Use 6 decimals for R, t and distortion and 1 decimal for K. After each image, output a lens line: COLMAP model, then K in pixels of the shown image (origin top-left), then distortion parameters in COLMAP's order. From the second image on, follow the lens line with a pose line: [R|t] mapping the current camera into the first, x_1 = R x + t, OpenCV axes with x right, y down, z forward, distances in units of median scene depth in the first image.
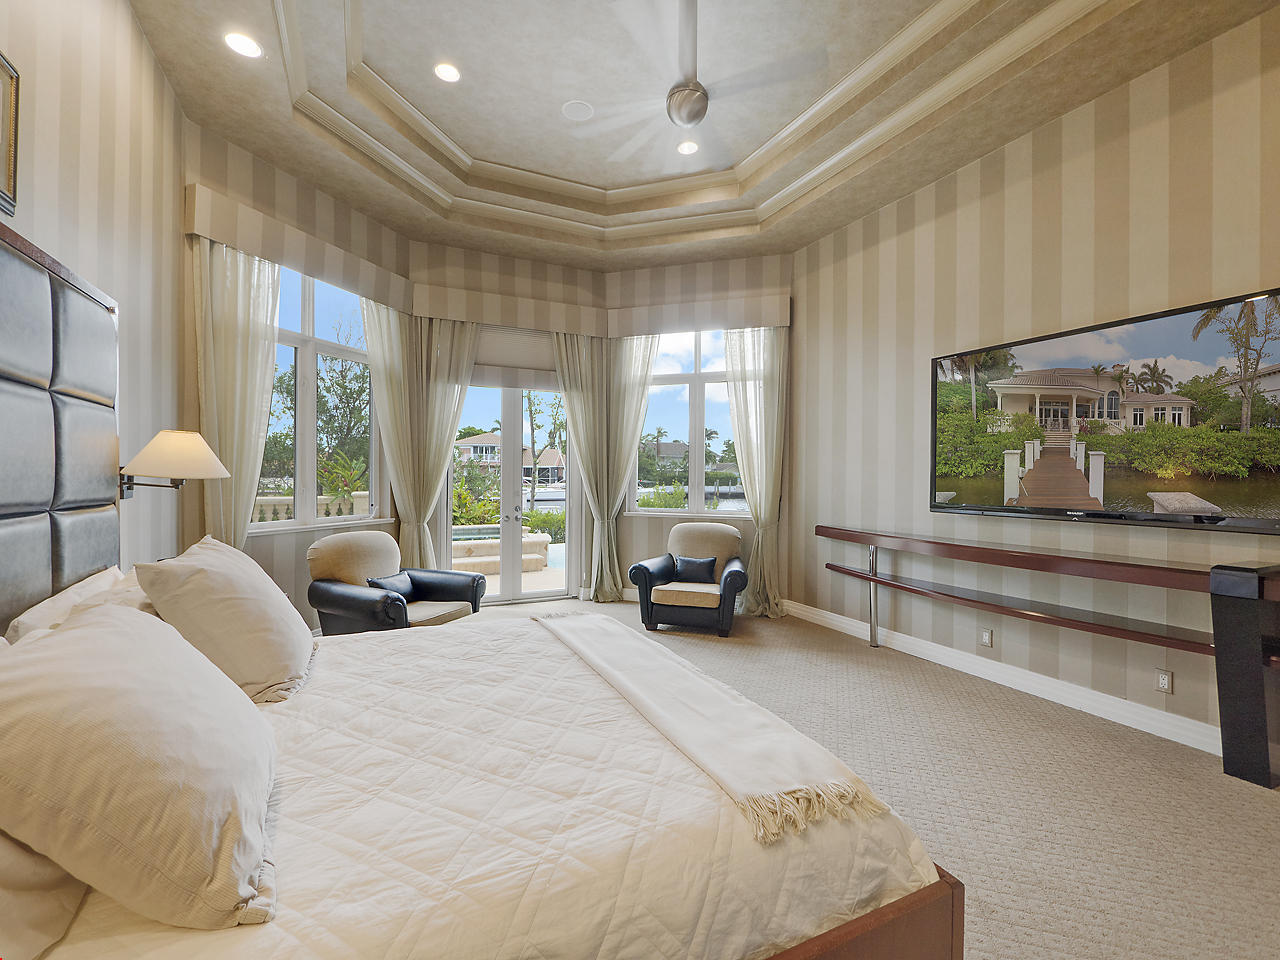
lens RADIAL K [[570.4, 0, 636.7], [0, 570.4, 479.8], [0, 0, 1]] dist [-0.014807, -0.000600]
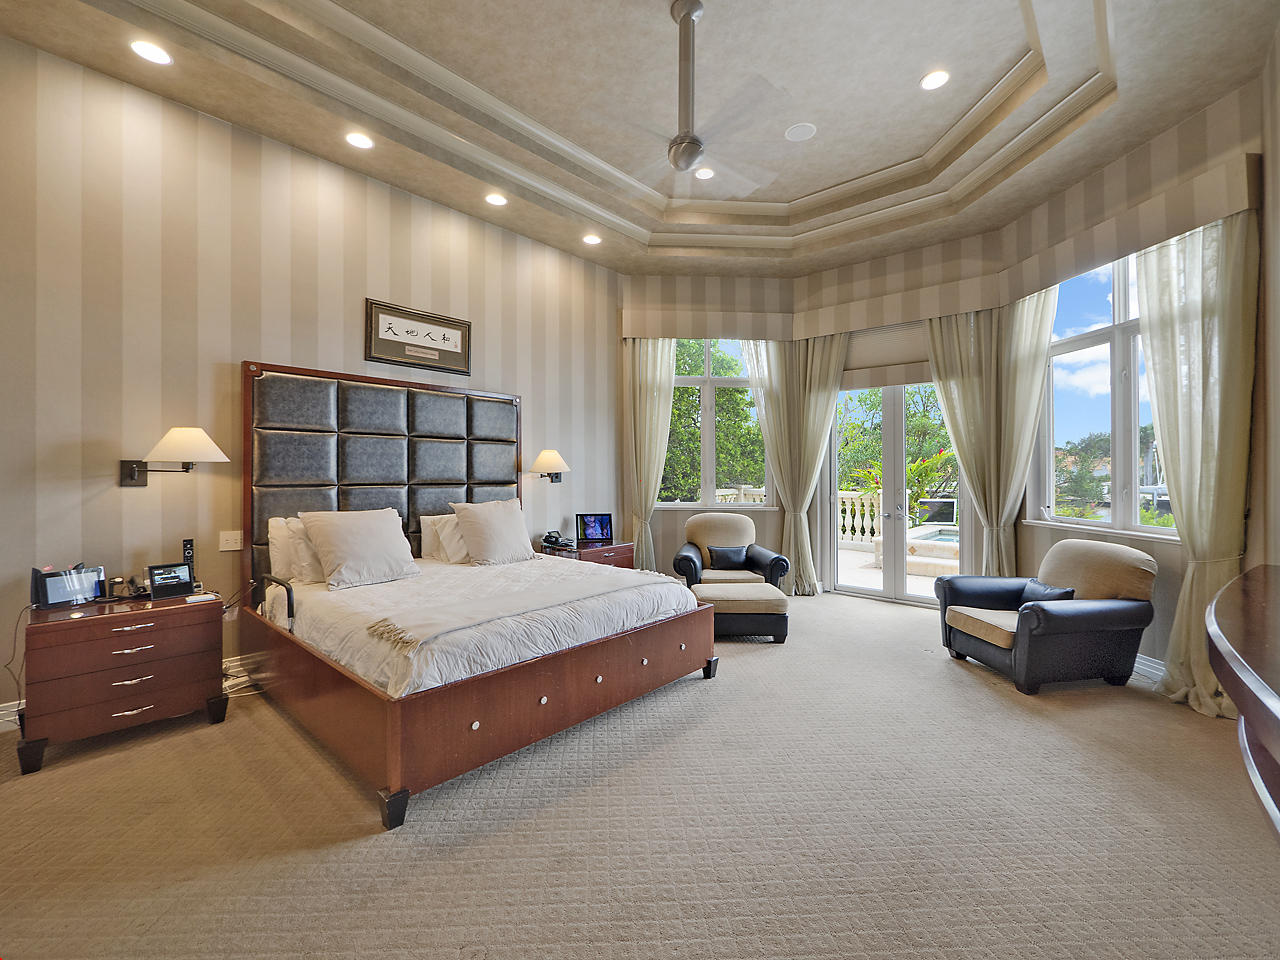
lens RADIAL K [[545.2, 0, 640.1], [0, 545.2, 475.7], [0, 0, 1]] dist [-0.008538, 0.000580]
pose [[0.402325, 0.004180, -0.915487, 0.521680], [-0.005681, 0.999982, 0.002069, -0.002634], [0.915479, 0.004369, 0.402342, 0.230449]]
